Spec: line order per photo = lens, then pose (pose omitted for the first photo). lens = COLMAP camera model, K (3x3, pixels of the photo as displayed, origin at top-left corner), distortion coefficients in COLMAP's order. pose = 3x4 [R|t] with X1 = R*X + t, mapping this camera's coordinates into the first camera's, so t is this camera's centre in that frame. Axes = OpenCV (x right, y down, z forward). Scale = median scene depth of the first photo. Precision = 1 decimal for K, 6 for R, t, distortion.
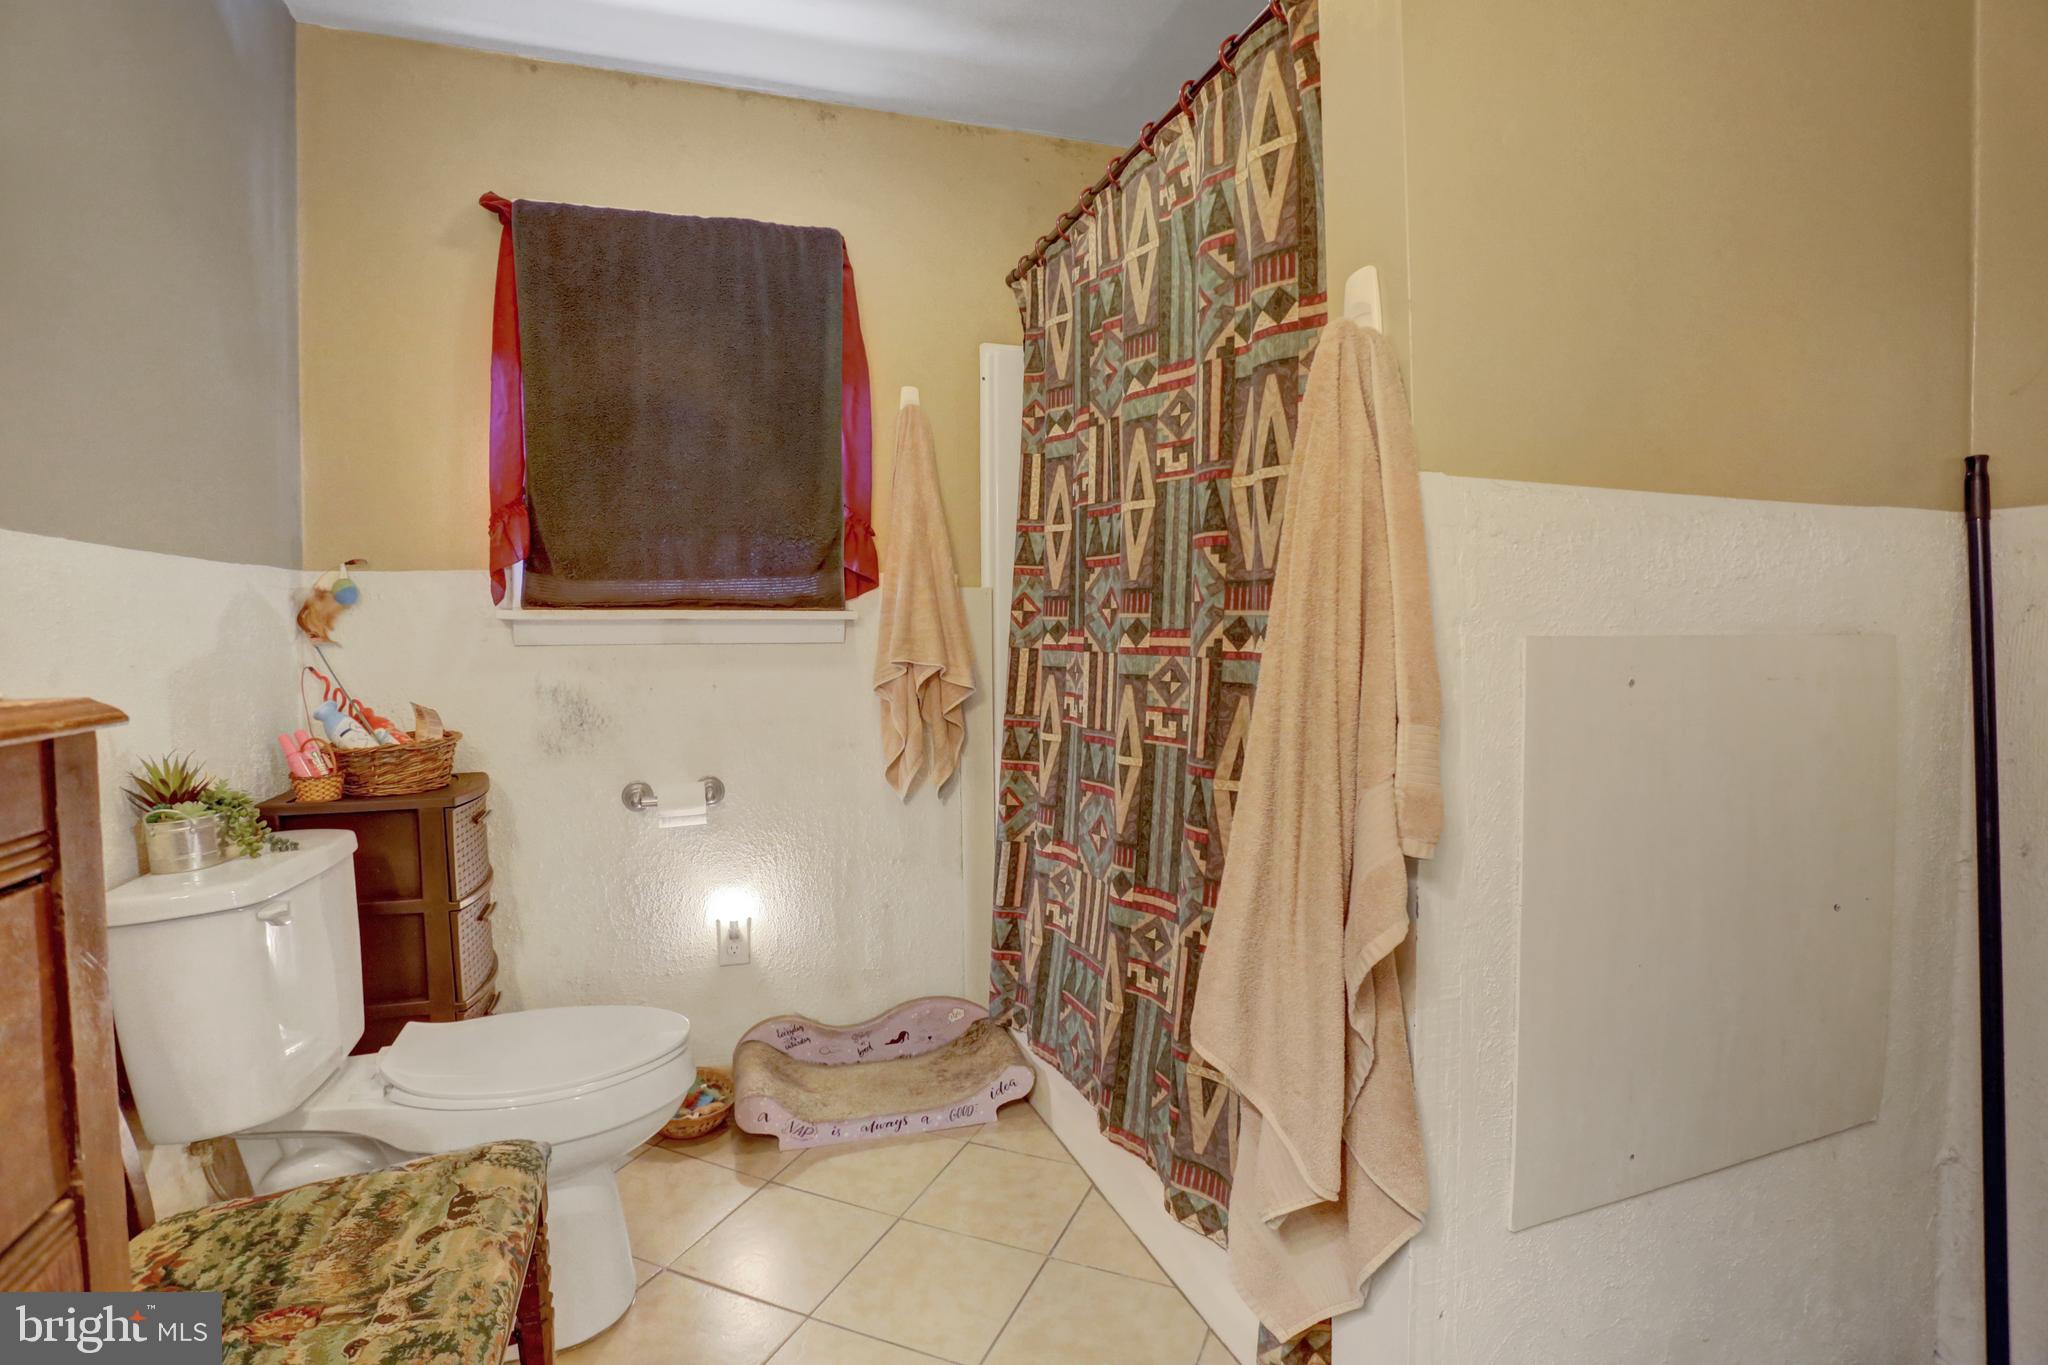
lens RADIAL K [[992.5, 0, 1020.2], [0, 992.5, 666.5], [0, 0, 1]] dist [-0.050213, 0.000571]
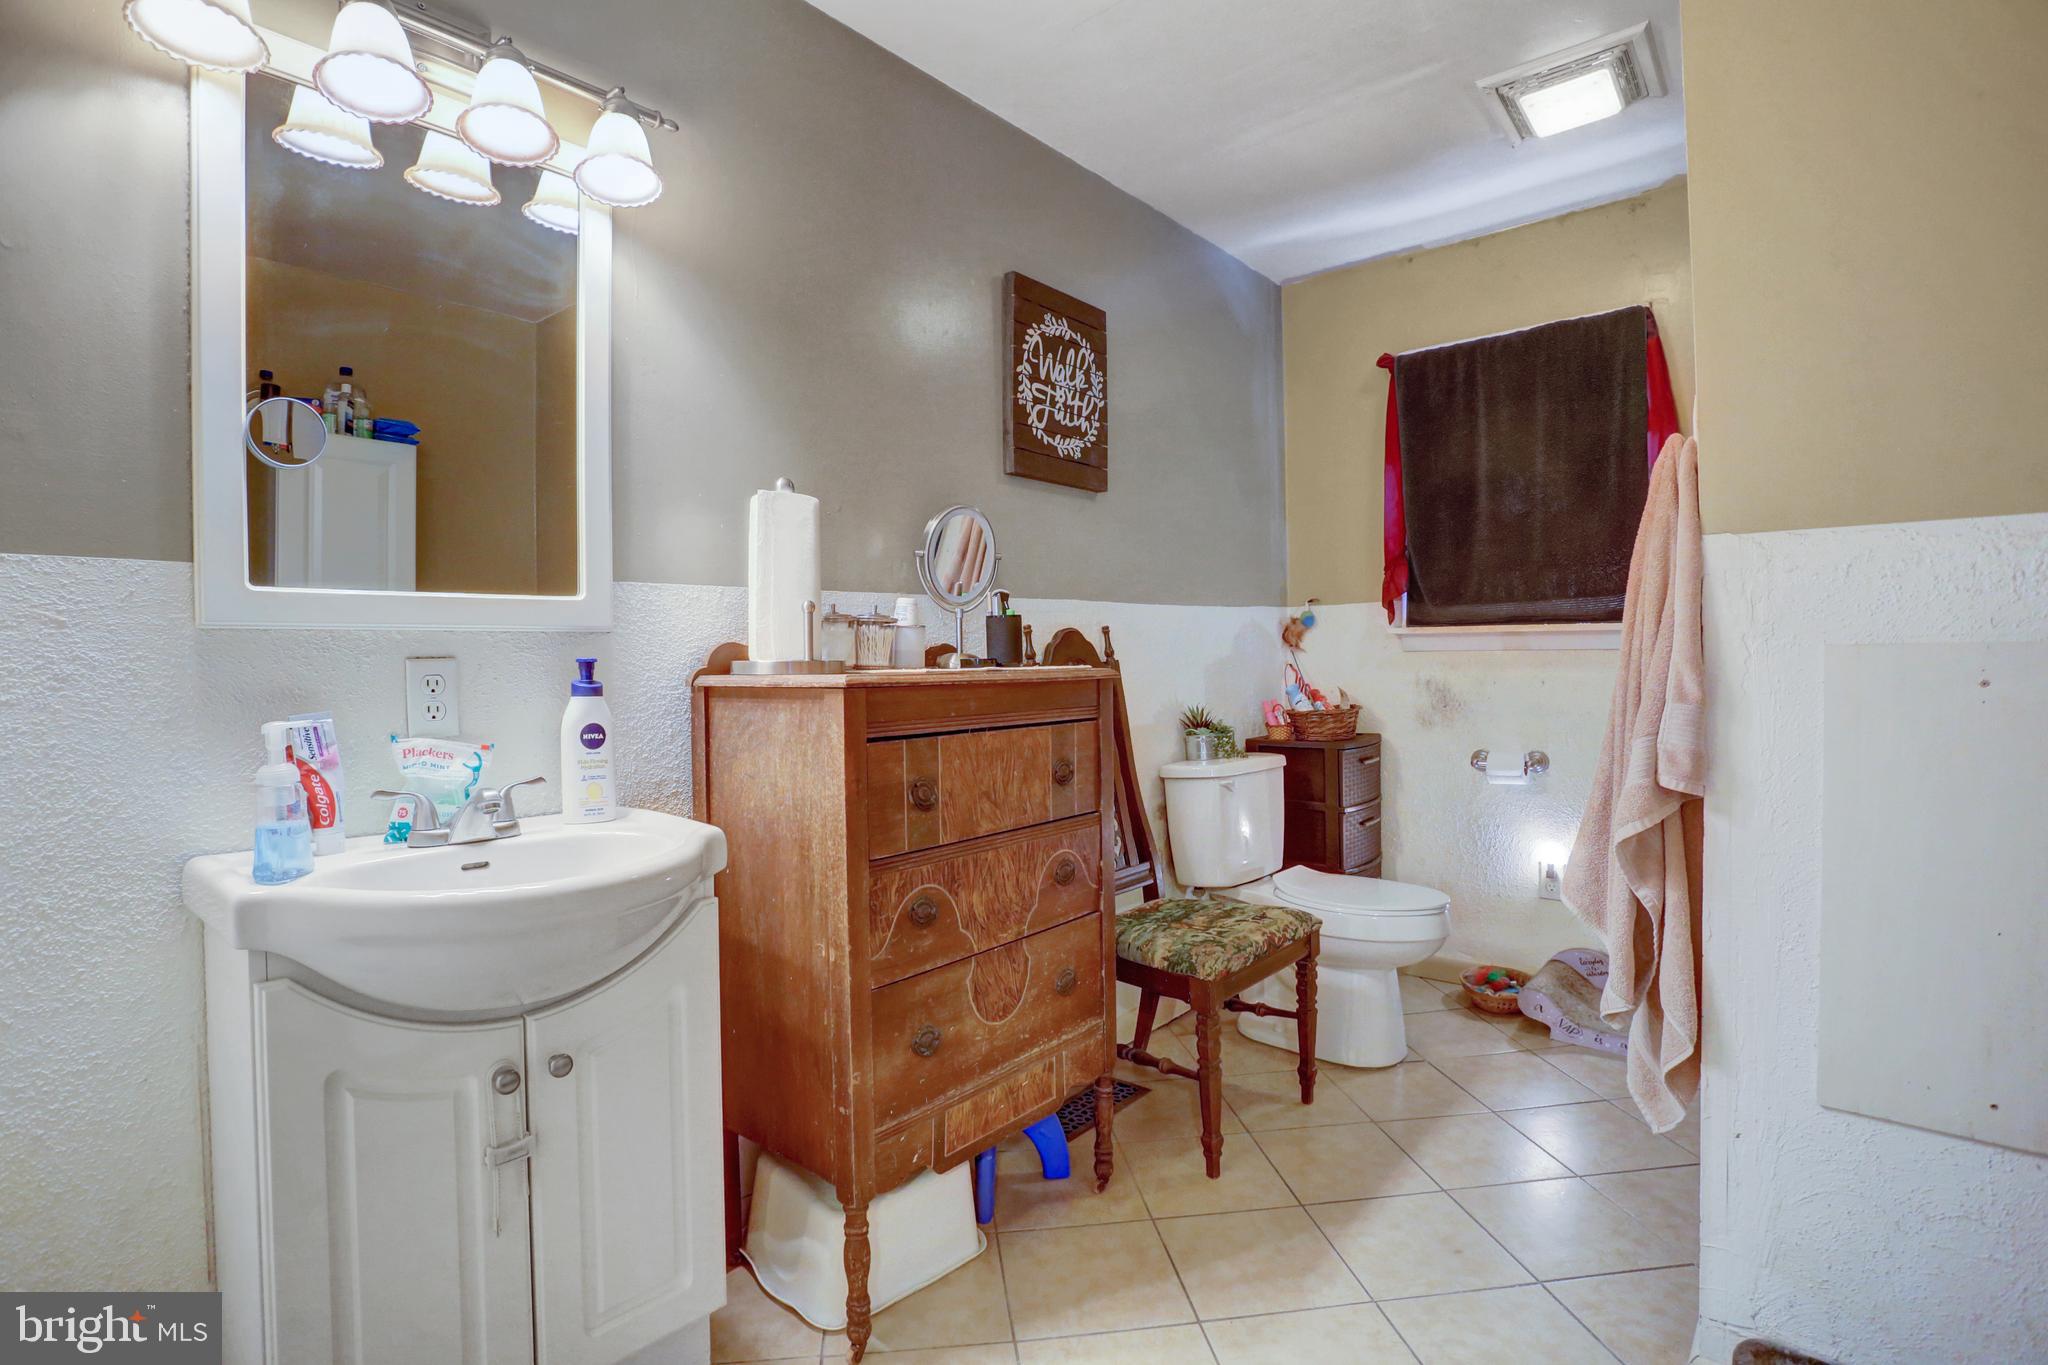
lens RADIAL K [[992.5, 0, 1020.2], [0, 992.5, 666.5], [0, 0, 1]] dist [-0.050213, 0.000571]
pose [[0.509795, 0.012758, -0.860201, 0.507048], [-0.017949, 0.999830, 0.004192, 0.006427], [0.860109, 0.013302, 0.509938, -0.284477]]
